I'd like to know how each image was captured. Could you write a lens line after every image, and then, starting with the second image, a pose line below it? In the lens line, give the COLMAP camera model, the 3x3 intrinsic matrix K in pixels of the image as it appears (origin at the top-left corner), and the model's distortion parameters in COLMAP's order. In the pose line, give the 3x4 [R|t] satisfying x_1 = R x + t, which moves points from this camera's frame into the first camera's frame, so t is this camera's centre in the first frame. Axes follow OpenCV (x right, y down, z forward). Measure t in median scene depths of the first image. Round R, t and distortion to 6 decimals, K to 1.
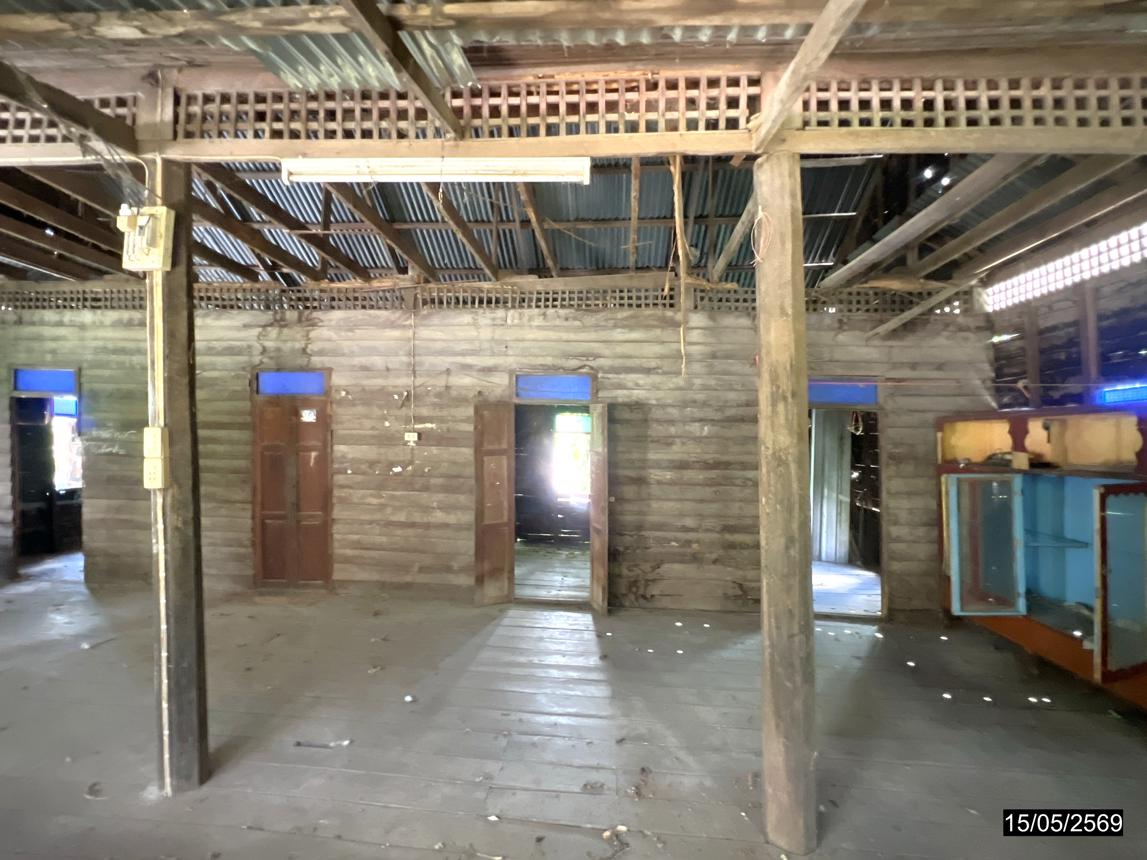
lens RADIAL K [[569.3, 0, 573.5], [0, 569.3, 430.0], [0, 0, 1]] dist [-0.001491, 0.000334]
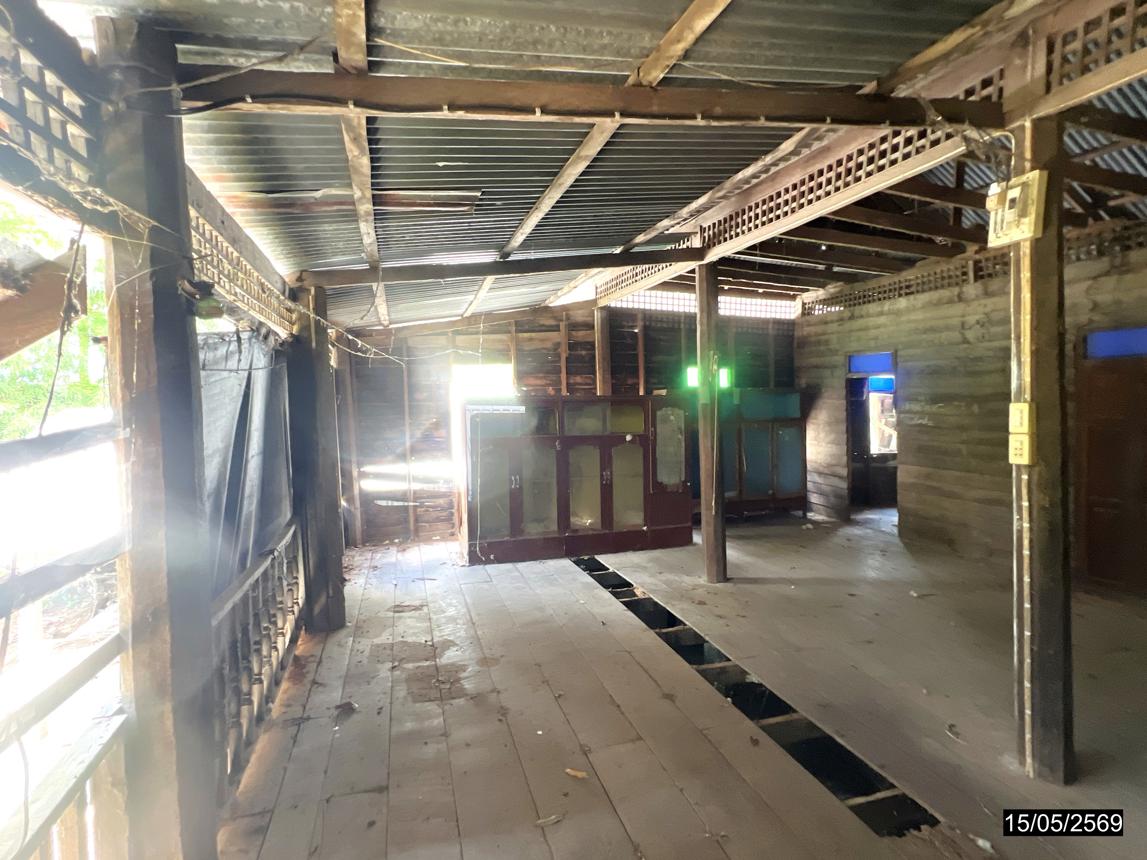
lens RADIAL K [[567.5, 0, 573.5], [0, 567.5, 430.0], [0, 0, 1]] dist [0.001985, -0.000145]
pose [[0.366632, 0.029923, -0.929885, -0.099426], [0.017300, 0.999091, 0.038971, -0.008399], [0.930205, -0.030375, 0.365781, -0.076130]]
